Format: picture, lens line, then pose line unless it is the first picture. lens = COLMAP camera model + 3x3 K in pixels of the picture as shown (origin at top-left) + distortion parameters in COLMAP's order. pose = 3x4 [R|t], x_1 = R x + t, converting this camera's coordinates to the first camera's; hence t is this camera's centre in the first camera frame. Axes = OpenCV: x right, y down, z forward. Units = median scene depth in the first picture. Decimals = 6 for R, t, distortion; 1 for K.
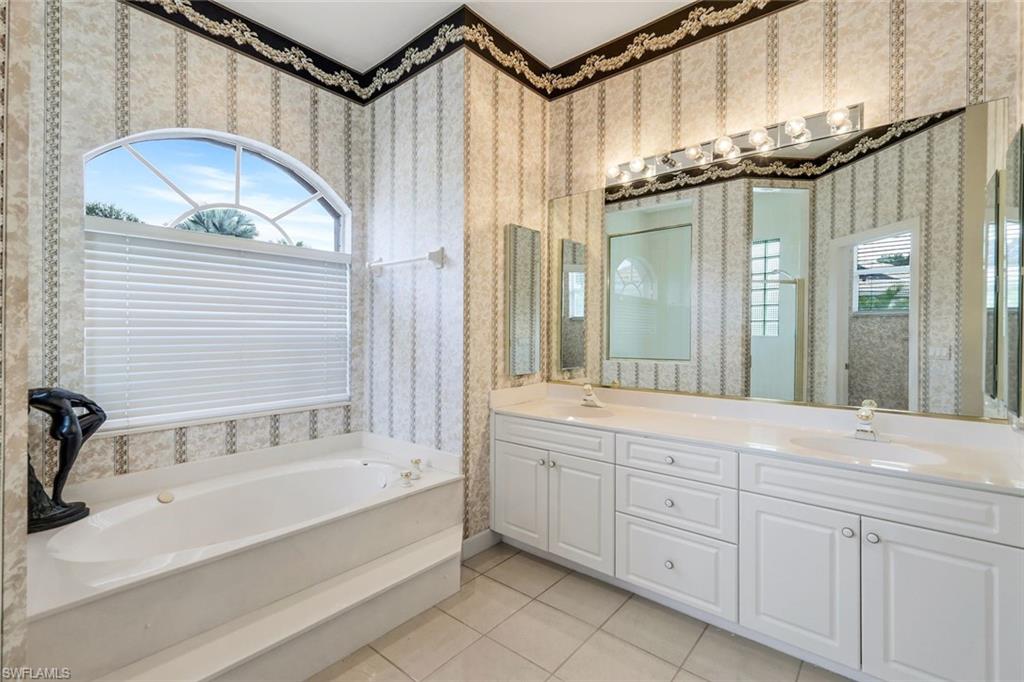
lens RADIAL K [[461.3, 0, 518.6], [0, 461.3, 336.0], [0, 0, 1]] dist [0.004904, -0.001259]
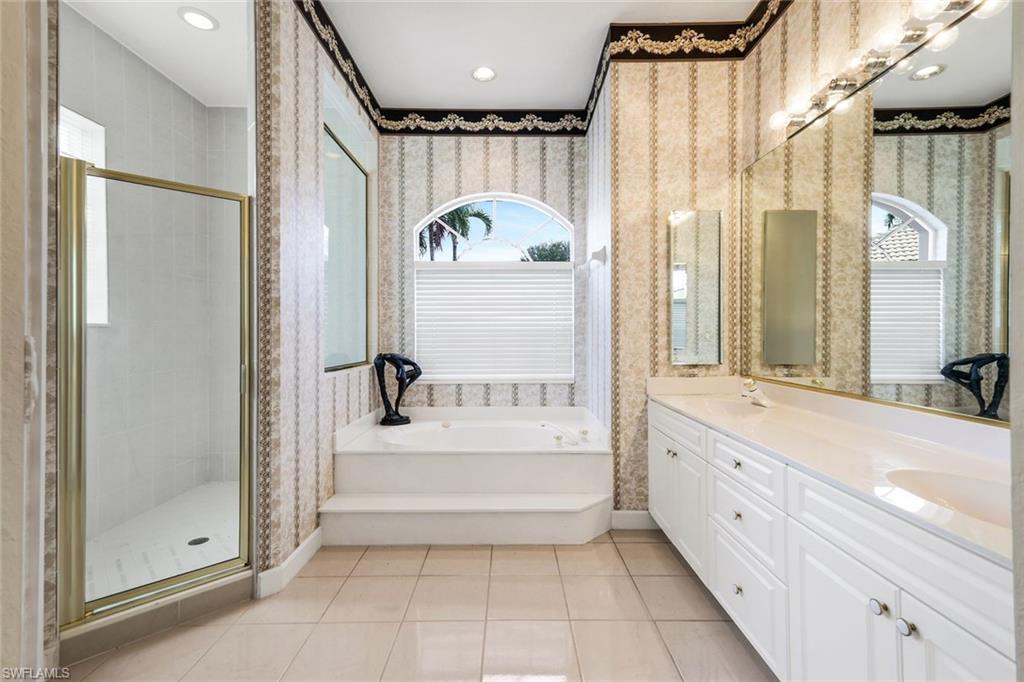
lens RADIAL K [[461.3, 0, 520.6], [0, 461.3, 337.5], [0, 0, 1]] dist [0.004904, -0.001259]
pose [[0.636957, 0.001575, -0.770898, 0.554764], [-0.002225, 0.999998, 0.000205, 0.029804], [0.770896, 0.001584, 0.636959, 0.122988]]
